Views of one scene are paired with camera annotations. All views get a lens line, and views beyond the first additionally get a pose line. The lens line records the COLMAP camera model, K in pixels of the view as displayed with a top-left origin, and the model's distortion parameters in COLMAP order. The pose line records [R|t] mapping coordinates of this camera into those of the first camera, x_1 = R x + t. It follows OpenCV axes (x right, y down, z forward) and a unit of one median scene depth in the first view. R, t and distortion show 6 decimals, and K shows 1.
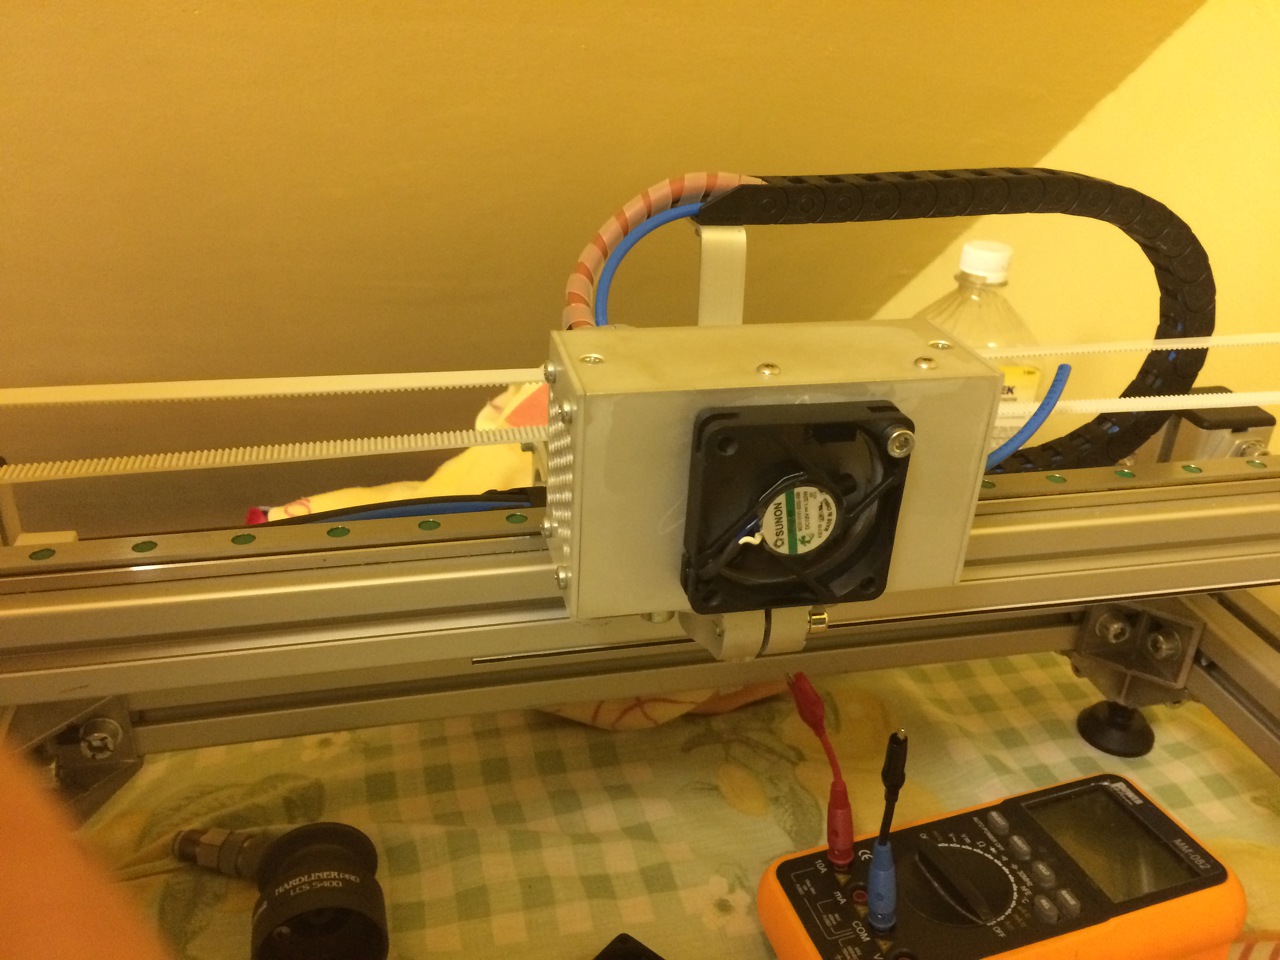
lens RADIAL K [[1087.1, 0, 638.7], [0, 1087.1, 469.2], [0, 0, 1]] dist [0.080359, -0.120991]
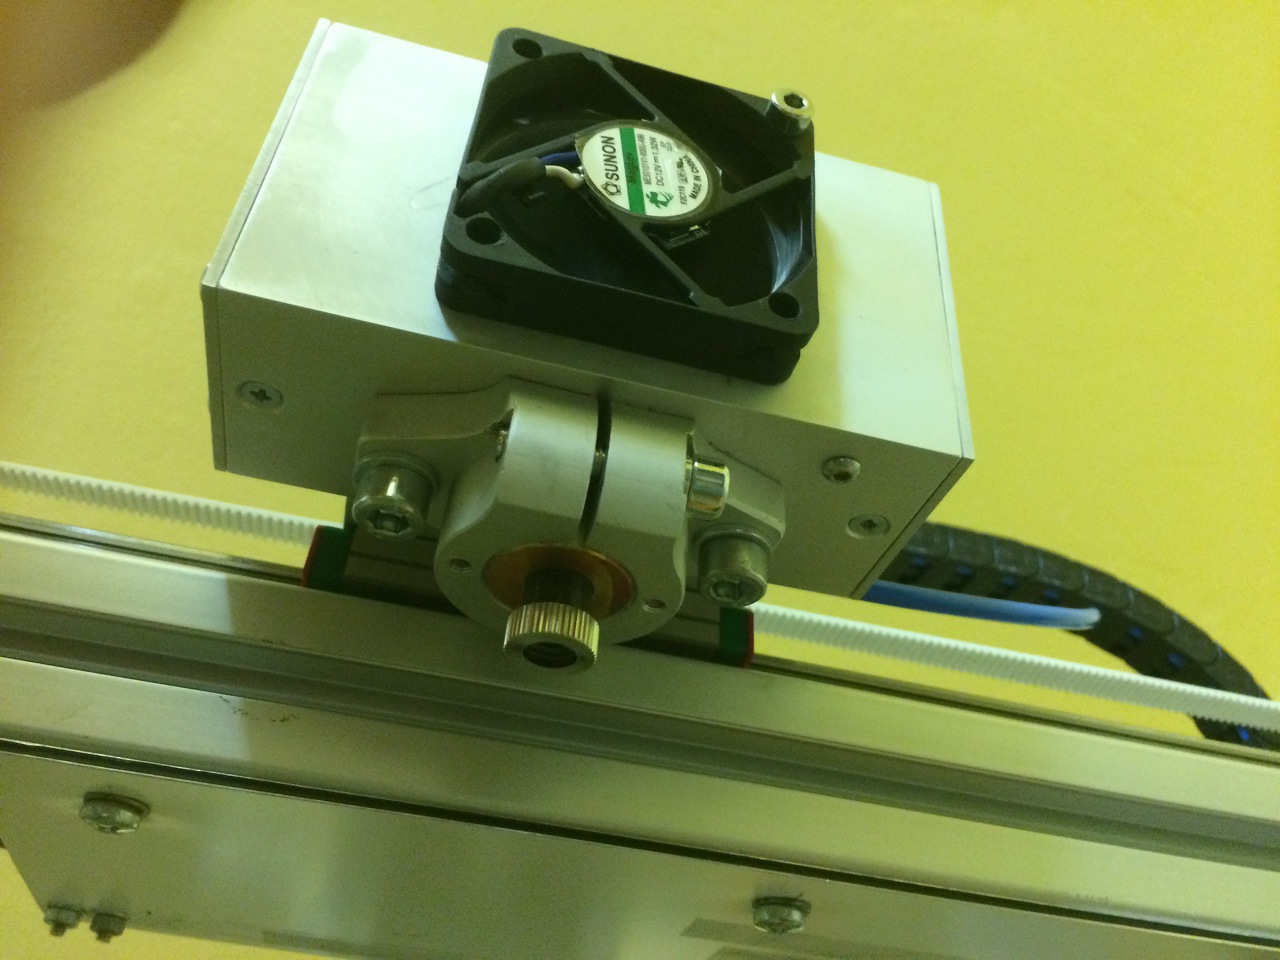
lens RADIAL K [[1087.1, 0, 638.7], [0, 1087.1, 469.2], [0, 0, 1]] dist [0.080359, -0.120991]
pose [[0.999320, 0.035616, 0.009492, 0.105792], [-0.007214, 0.441529, -0.897218, 0.483144], [-0.036147, 0.896540, 0.441486, 0.648895]]
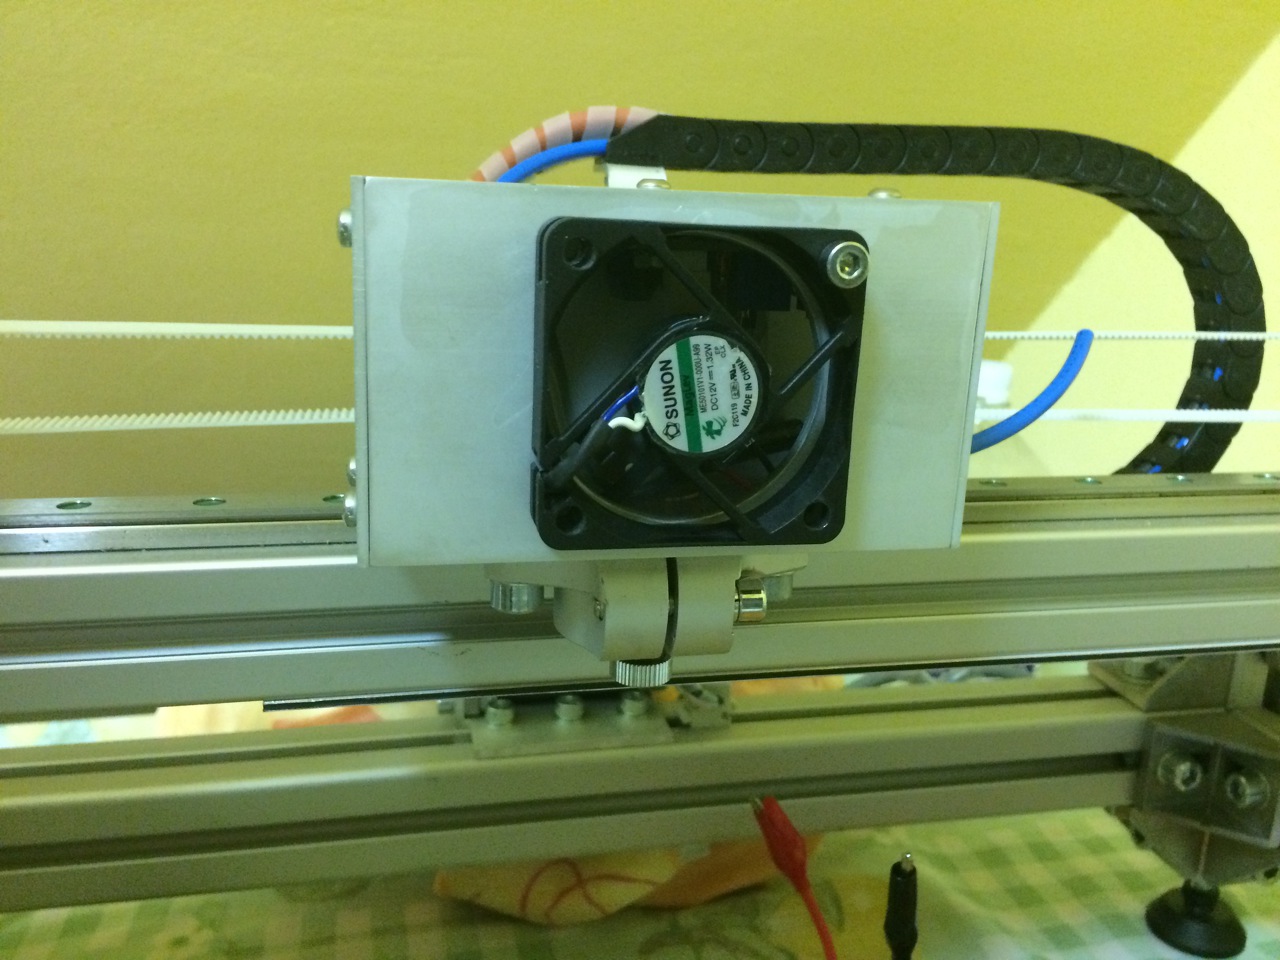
lens RADIAL K [[1087.1, 0, 638.7], [0, 1087.1, 469.2], [0, 0, 1]] dist [0.080359, -0.120991]
pose [[0.999898, -0.008649, -0.011382, 0.085954], [0.005749, 0.972265, -0.233811, 0.179042], [0.013088, 0.233721, 0.972216, 0.275969]]
